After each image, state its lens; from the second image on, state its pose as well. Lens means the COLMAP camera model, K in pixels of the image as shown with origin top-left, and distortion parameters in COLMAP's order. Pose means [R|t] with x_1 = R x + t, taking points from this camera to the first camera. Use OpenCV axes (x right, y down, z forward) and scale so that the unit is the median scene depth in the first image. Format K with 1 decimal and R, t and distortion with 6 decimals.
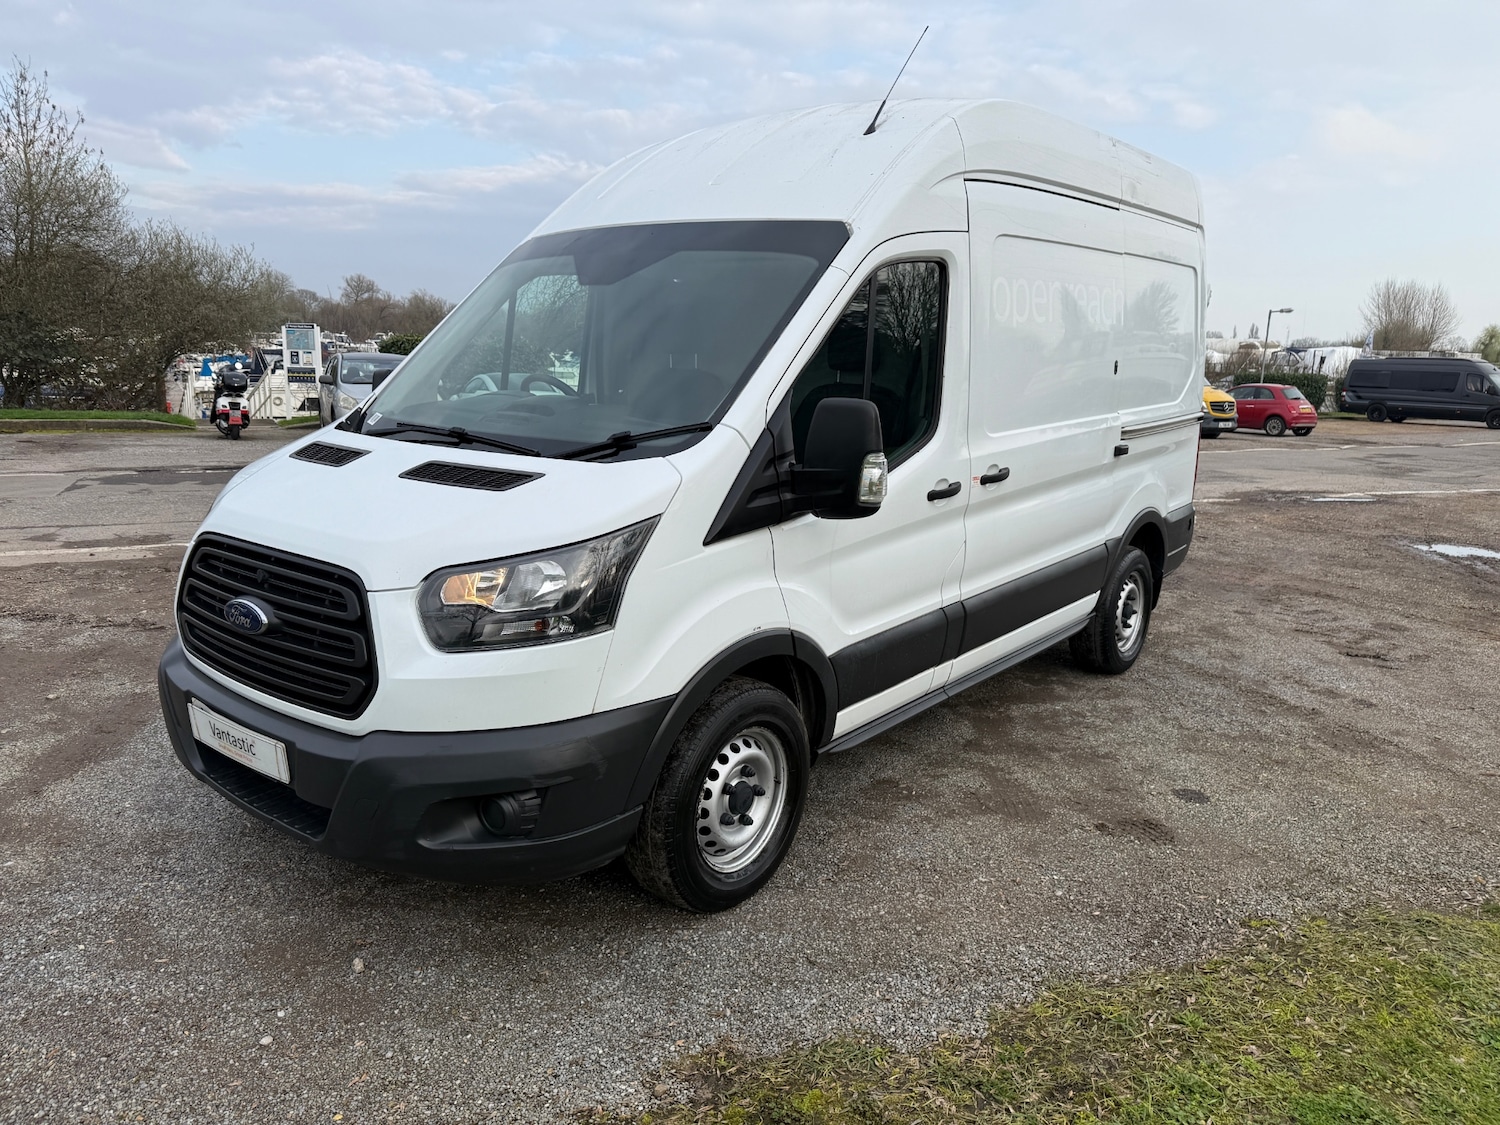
lens RADIAL K [[1052.5, 0, 736.3], [0, 1052.5, 555.4], [0, 0, 1]] dist [0.025949, -0.028766]
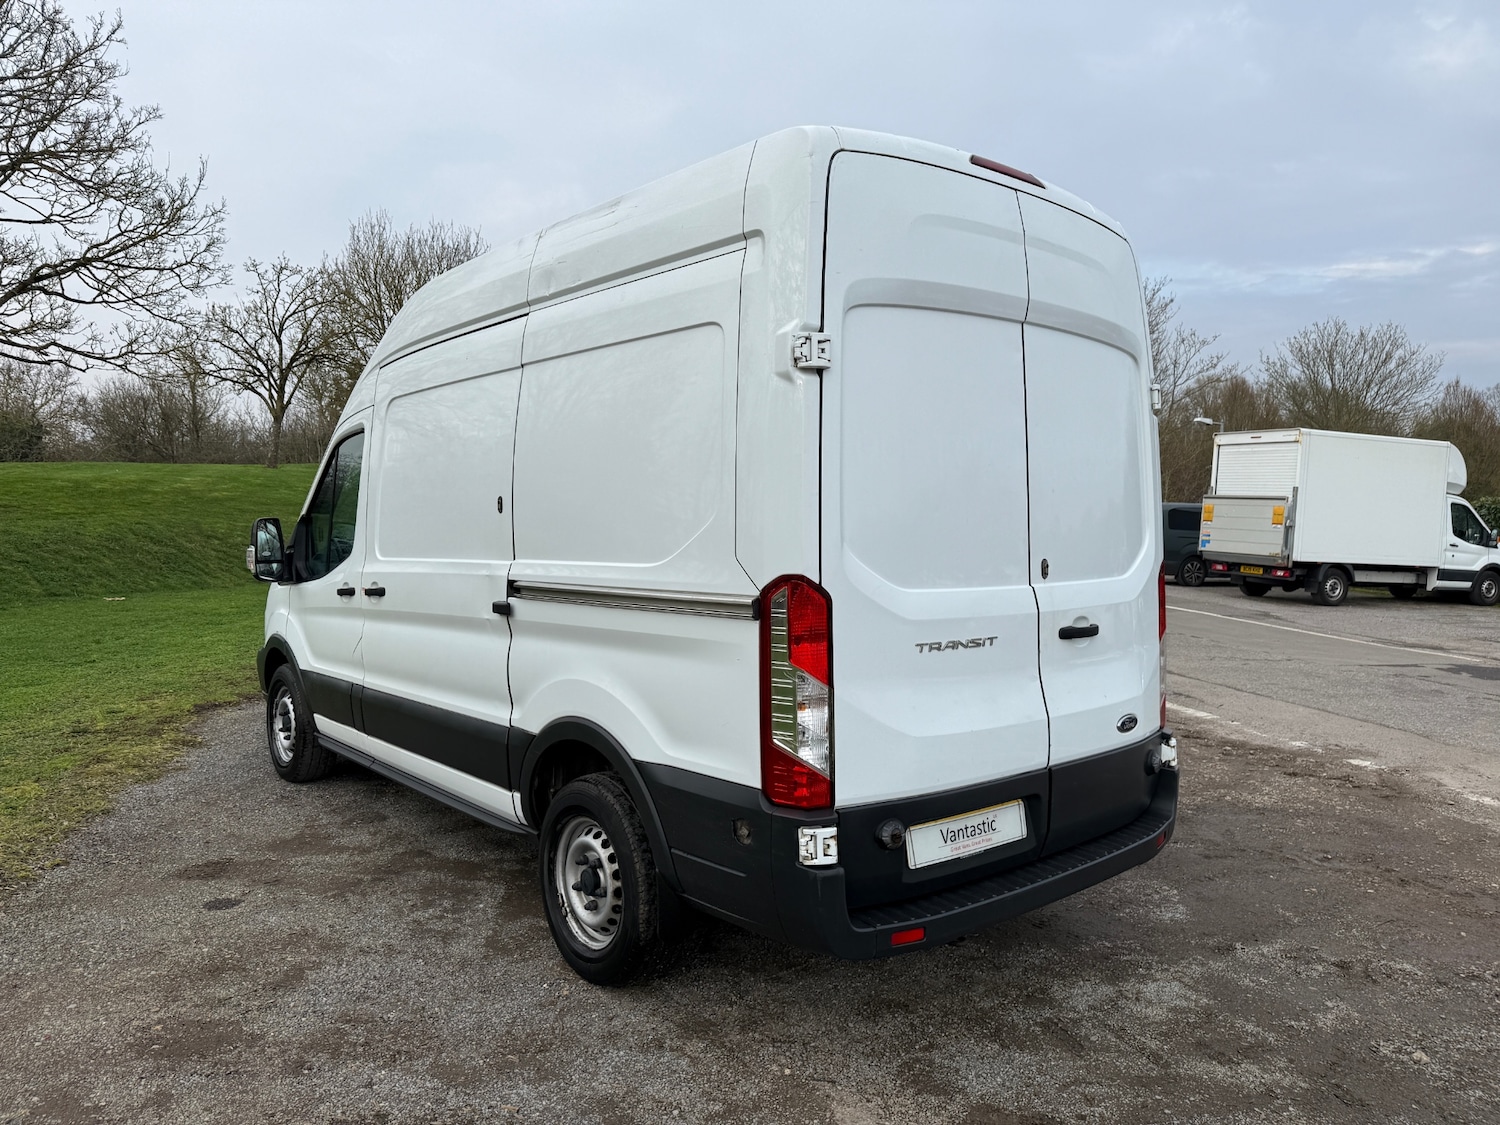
lens RADIAL K [[1052.5, 0, 745.5], [0, 1052.5, 555.4], [0, 0, 1]] dist [0.025949, -0.028766]
pose [[-0.177262, 0.015414, -0.984043, 1.451017], [-0.204801, 0.977411, 0.052202, -0.283945], [0.962619, 0.210786, -0.170101, 1.714456]]
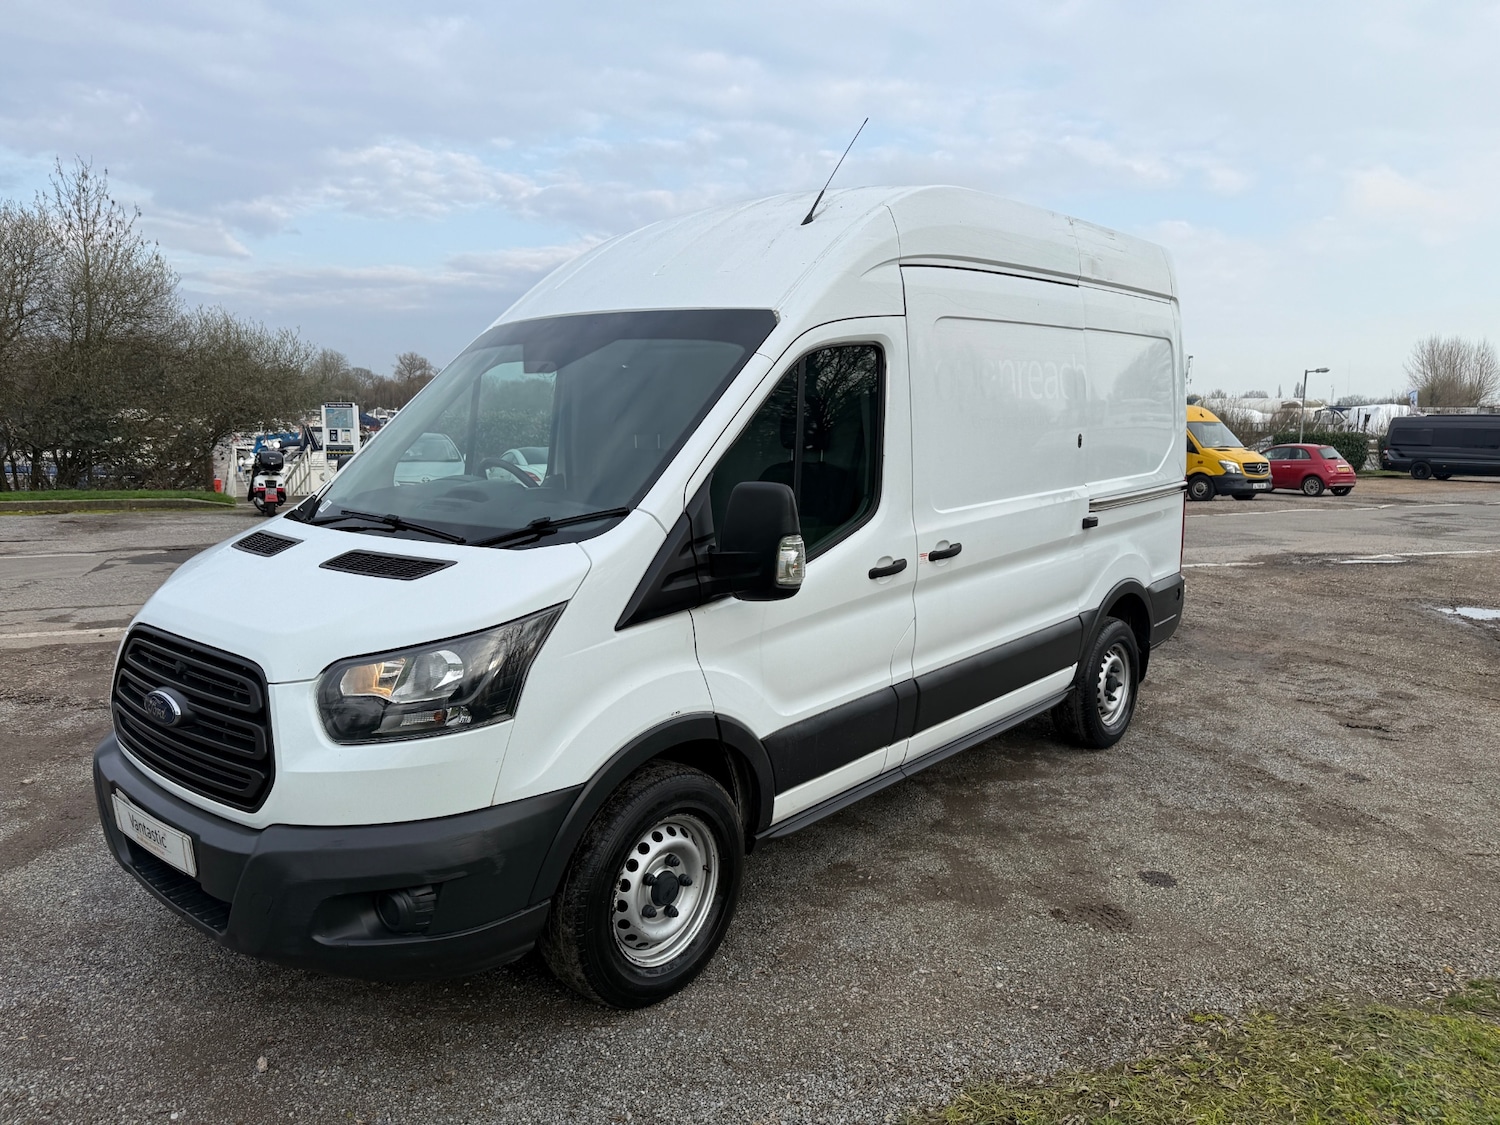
lens RADIAL K [[1052.5, 0, 745.9], [0, 1052.5, 552.5], [0, 0, 1]] dist [0.025949, -0.028766]
pose [[0.999339, -0.014449, -0.033352, 0.096577], [0.012228, 0.997753, -0.065873, -0.012786], [0.034229, 0.065421, 0.997270, 0.001243]]
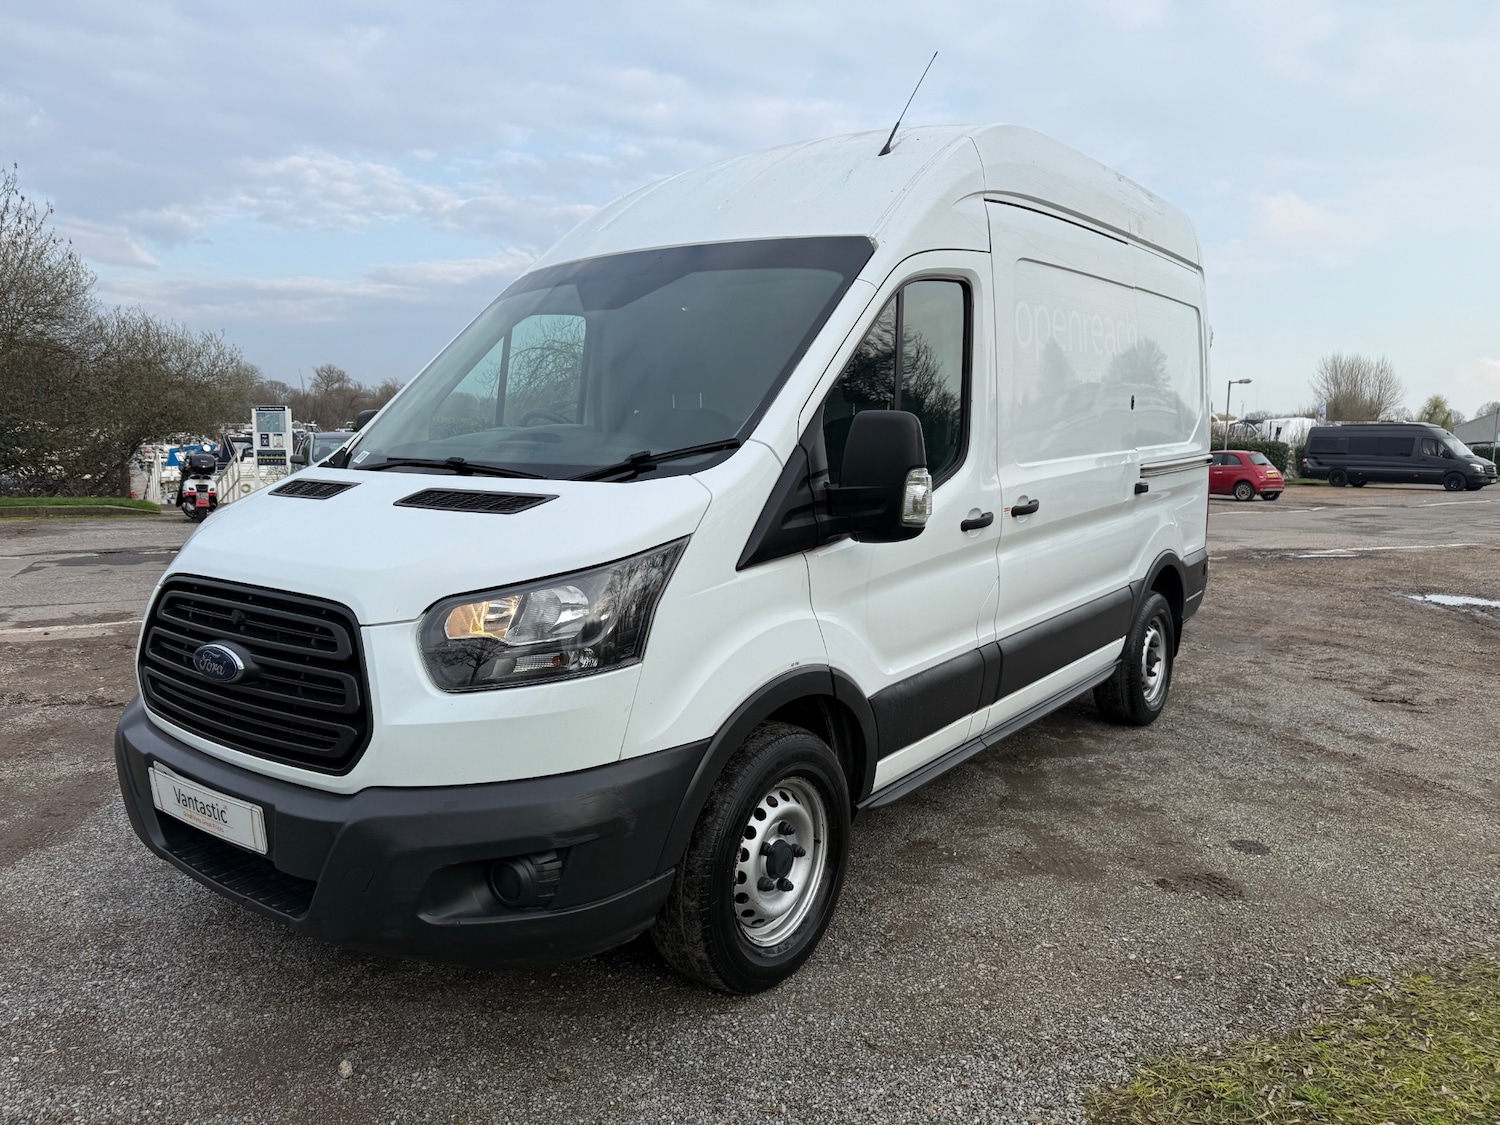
lens RADIAL K [[1052.5, 0, 746.8], [0, 1052.5, 551.5], [0, 0, 1]] dist [0.025949, -0.028766]
pose [[0.999111, -0.021998, 0.035967, -0.040779], [0.024812, 0.996506, -0.079752, 0.034714], [-0.034087, 0.080573, 0.996166, 0.076228]]
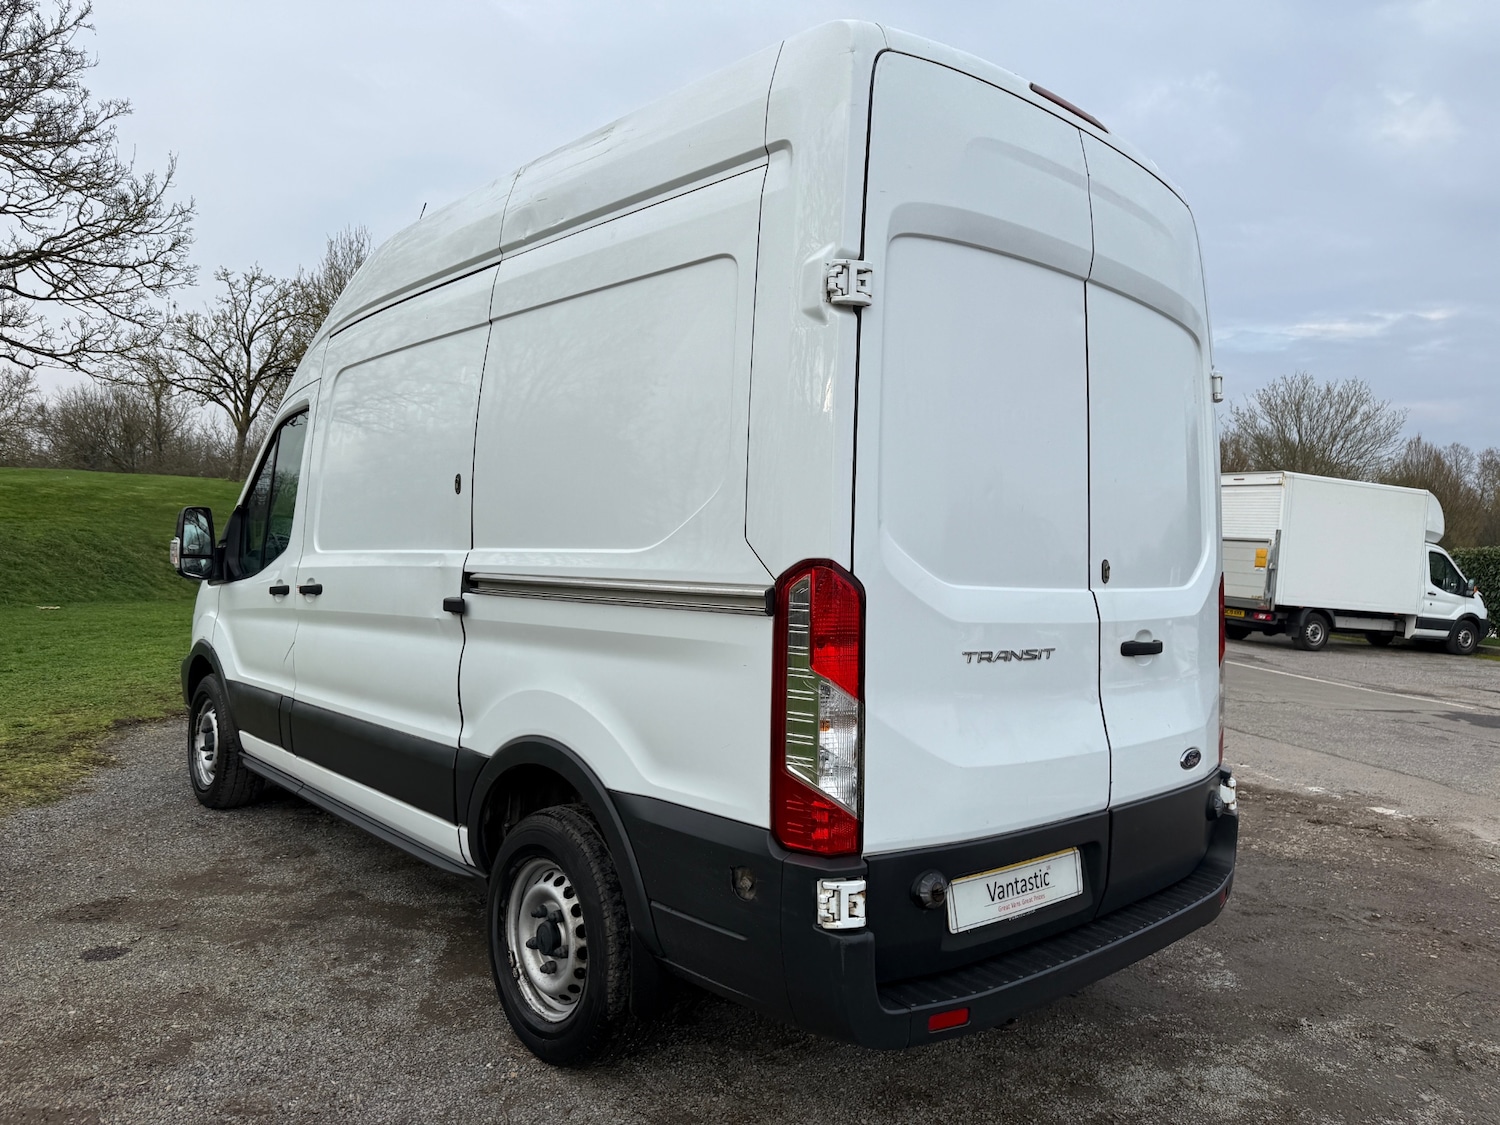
lens RADIAL K [[1052.5, 0, 761.1], [0, 1052.5, 550.3], [0, 0, 1]] dist [0.025949, -0.028766]
pose [[-0.137181, -0.026328, -0.990196, 1.307966], [-0.234666, 0.972053, 0.006665, -0.240112], [0.962348, 0.233280, -0.139525, 1.674174]]
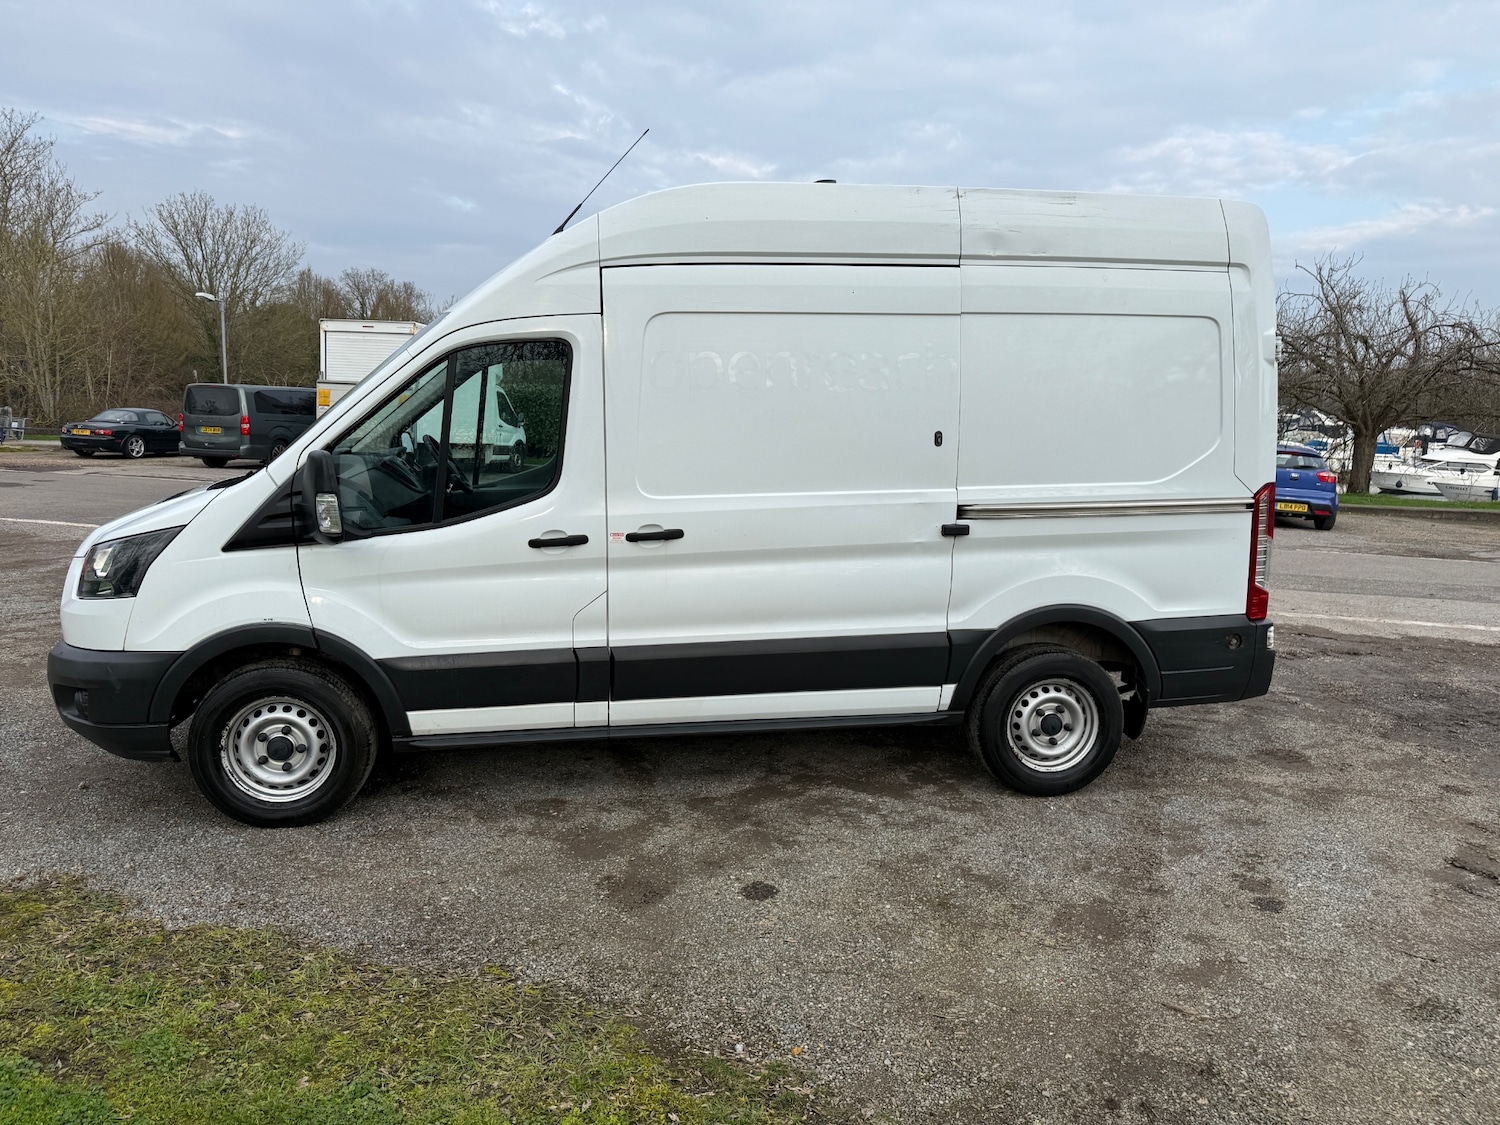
lens RADIAL K [[1052.5, 0, 752.4], [0, 1052.5, 559.4], [0, 0, 1]] dist [0.025949, -0.028766]
pose [[0.755156, 0.086782, -0.649776, 1.075727], [-0.127424, 0.991725, -0.015637, -0.051061], [0.643042, 0.094606, 0.759965, 0.284312]]
